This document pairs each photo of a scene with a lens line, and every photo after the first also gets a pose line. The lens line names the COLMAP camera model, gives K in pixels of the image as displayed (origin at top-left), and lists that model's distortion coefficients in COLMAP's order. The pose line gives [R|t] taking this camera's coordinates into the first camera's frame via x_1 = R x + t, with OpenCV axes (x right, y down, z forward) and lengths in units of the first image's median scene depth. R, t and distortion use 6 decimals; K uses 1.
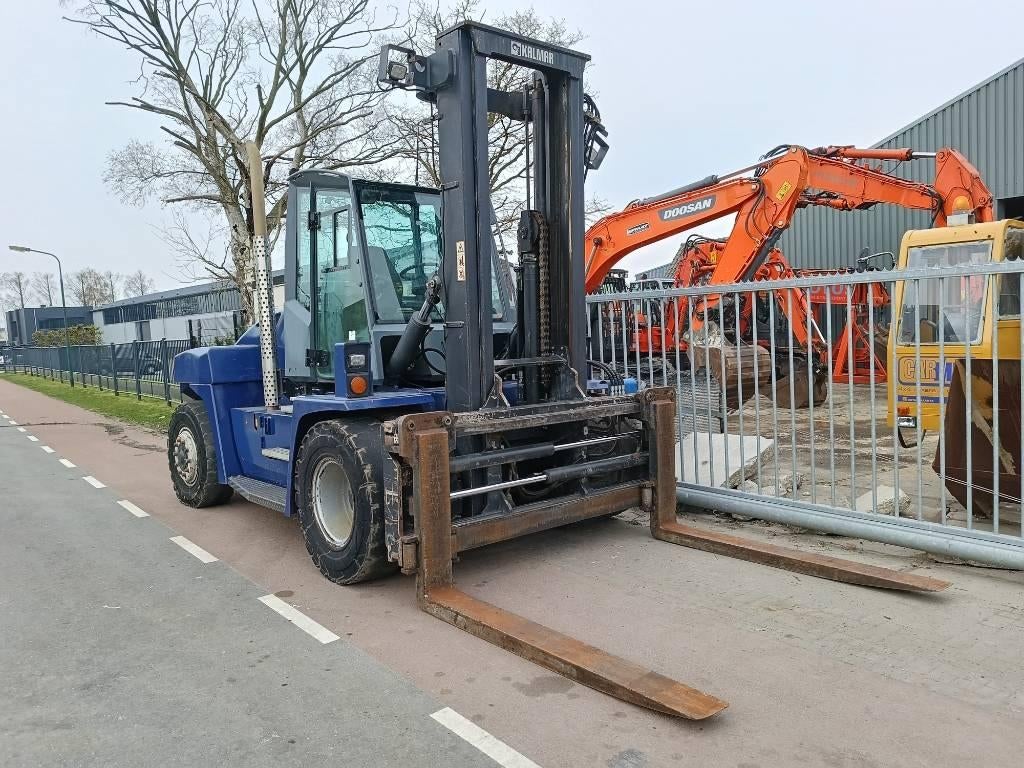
lens RADIAL K [[786.7, 0, 517.0], [0, 786.7, 377.6], [0, 0, 1]] dist [0.056534, -0.008366]
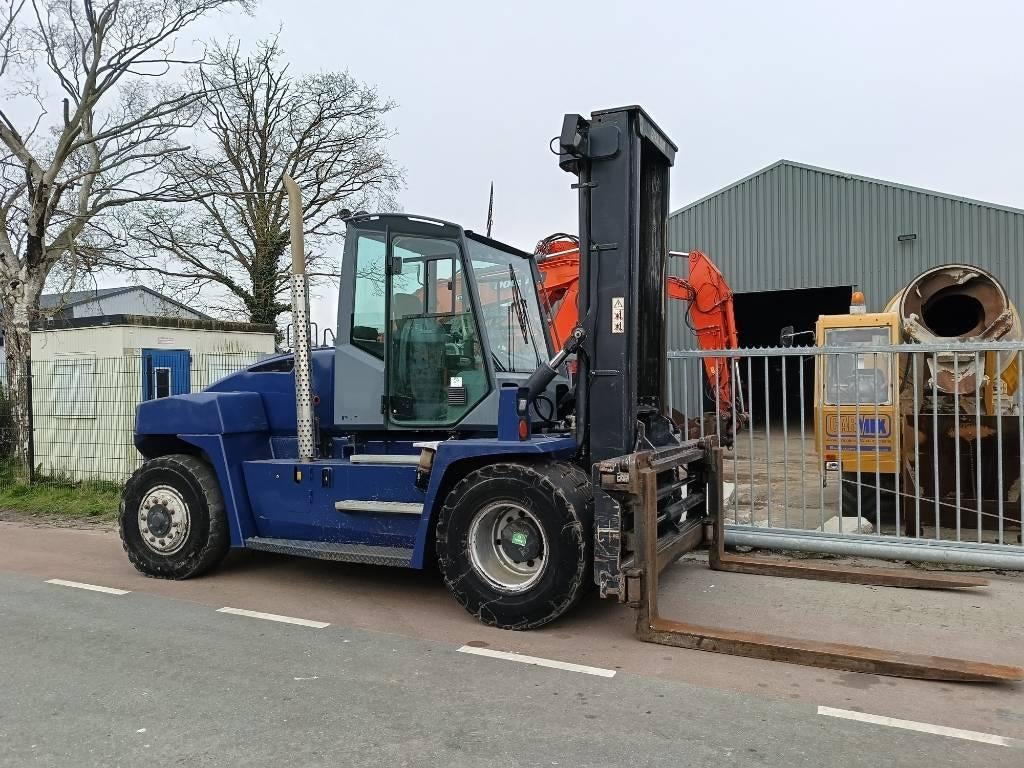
lens RADIAL K [[786.7, 0, 522.0], [0, 786.7, 379.8], [0, 0, 1]] dist [0.056534, -0.008366]
pose [[0.912485, 0.031895, 0.407866, -0.566141], [0.001597, 0.996671, -0.081512, 0.026206], [-0.409108, 0.075029, 0.909396, 0.064036]]
